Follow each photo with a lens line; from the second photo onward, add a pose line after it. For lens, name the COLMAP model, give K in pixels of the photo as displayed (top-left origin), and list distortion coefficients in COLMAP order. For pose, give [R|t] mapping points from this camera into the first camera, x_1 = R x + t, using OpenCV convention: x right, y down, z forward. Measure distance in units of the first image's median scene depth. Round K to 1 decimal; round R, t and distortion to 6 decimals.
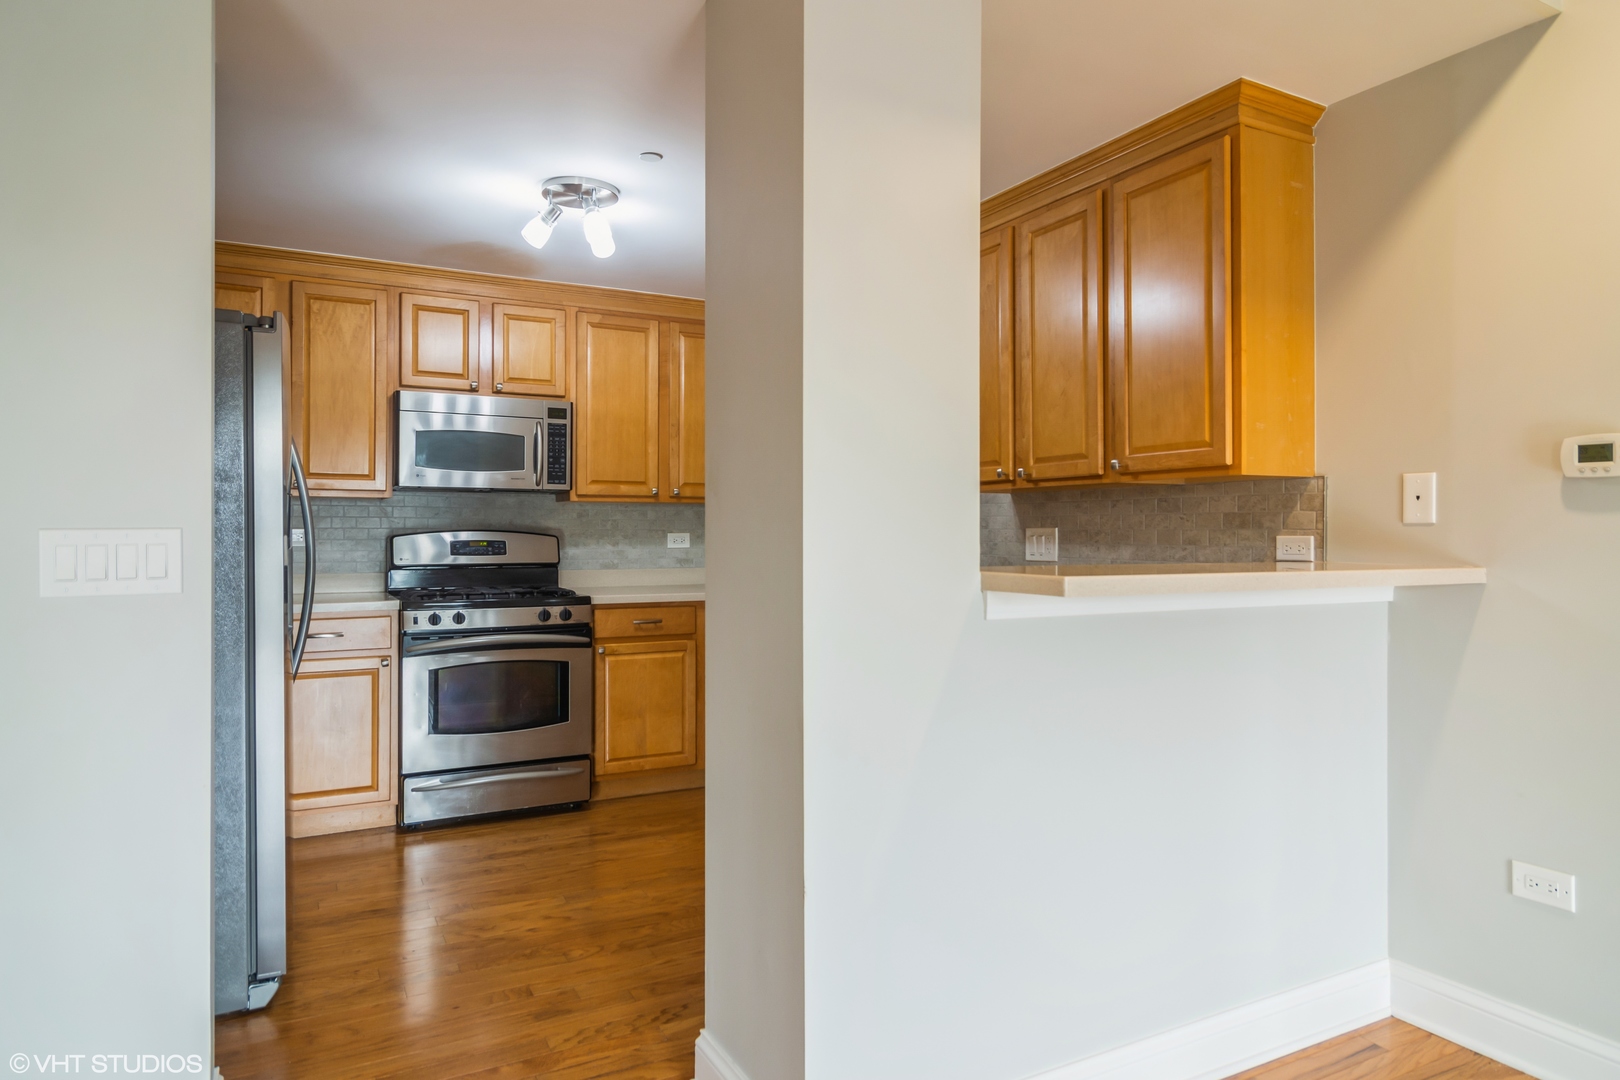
lens RADIAL K [[992.9, 0, 802.4], [0, 992.9, 538.7], [0, 0, 1]] dist [0.002589, -0.001829]
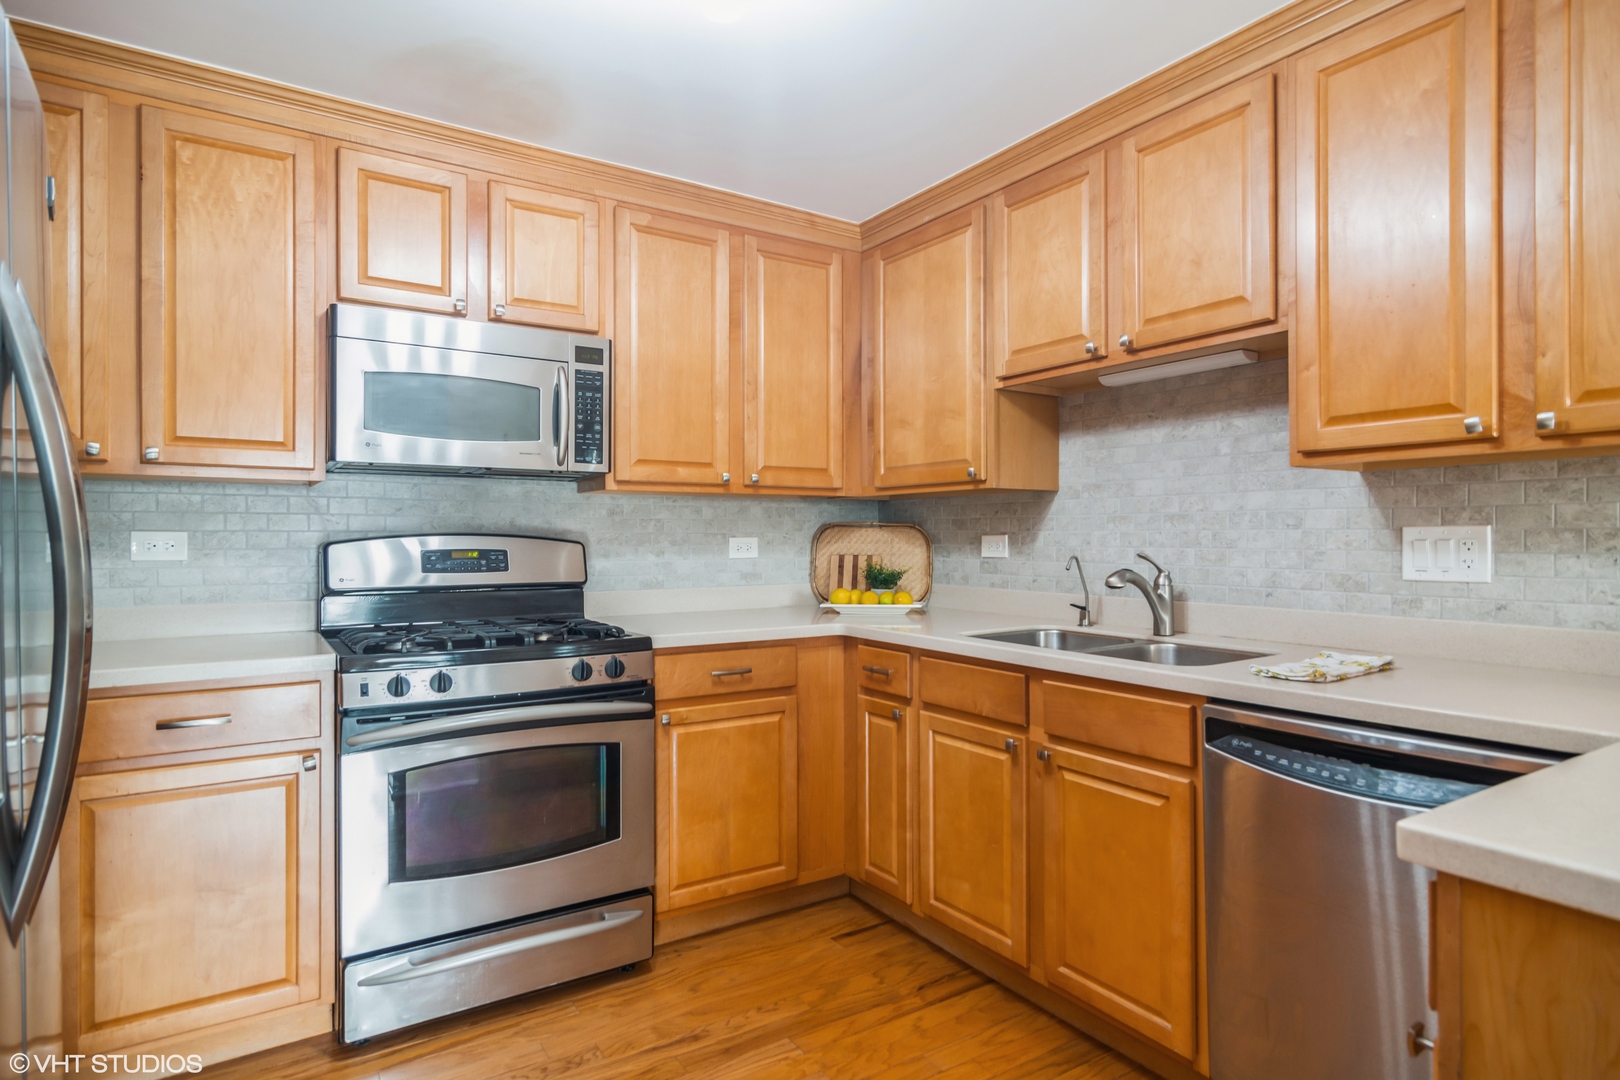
lens RADIAL K [[876.7, 0, 806.3], [0, 876.7, 546.4], [0, 0, 1]] dist [-0.001696, 0.001234]
pose [[0.996074, -0.003846, 0.088439, -0.158382], [0.003553, 0.999988, 0.003467, -0.001593], [-0.088451, -0.003139, 0.996076, 0.417325]]
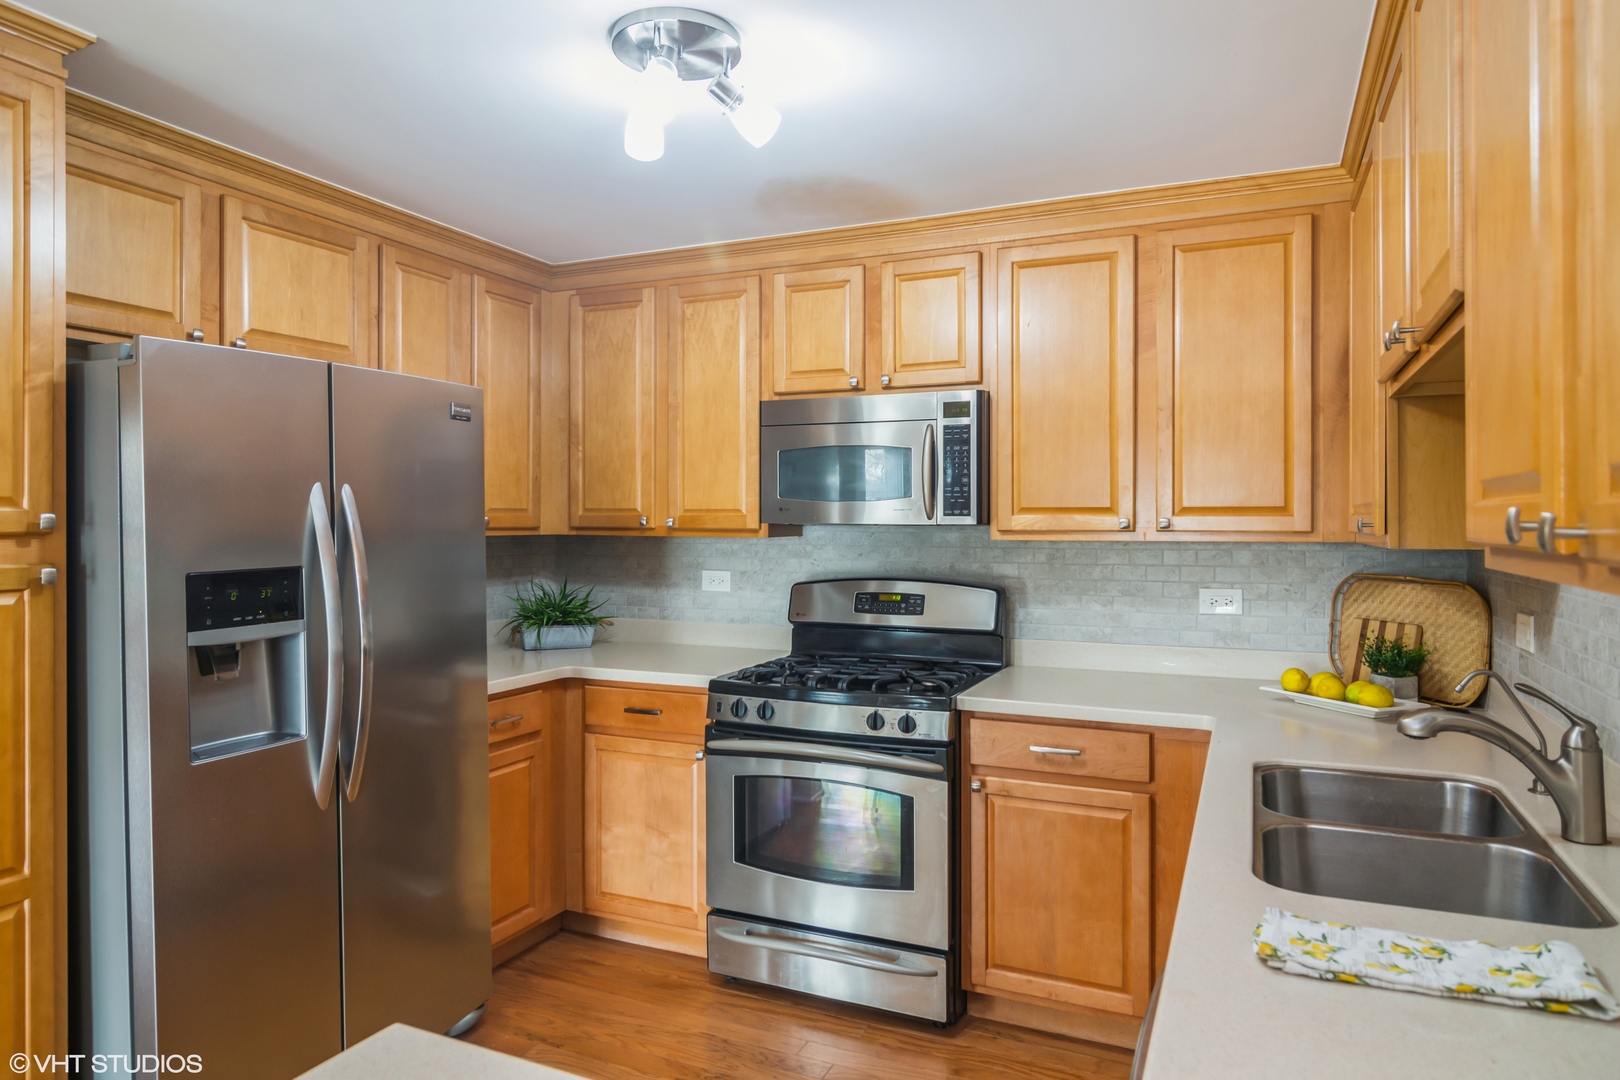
lens RADIAL K [[992.9, 0, 814.3], [0, 992.9, 525.6], [0, 0, 1]] dist [0.002589, -0.001829]
pose [[0.616453, 0.002340, -0.787389, 0.219858], [-0.003136, 0.999995, 0.000516, -0.049587], [0.787386, 0.002151, 0.616457, 0.525485]]
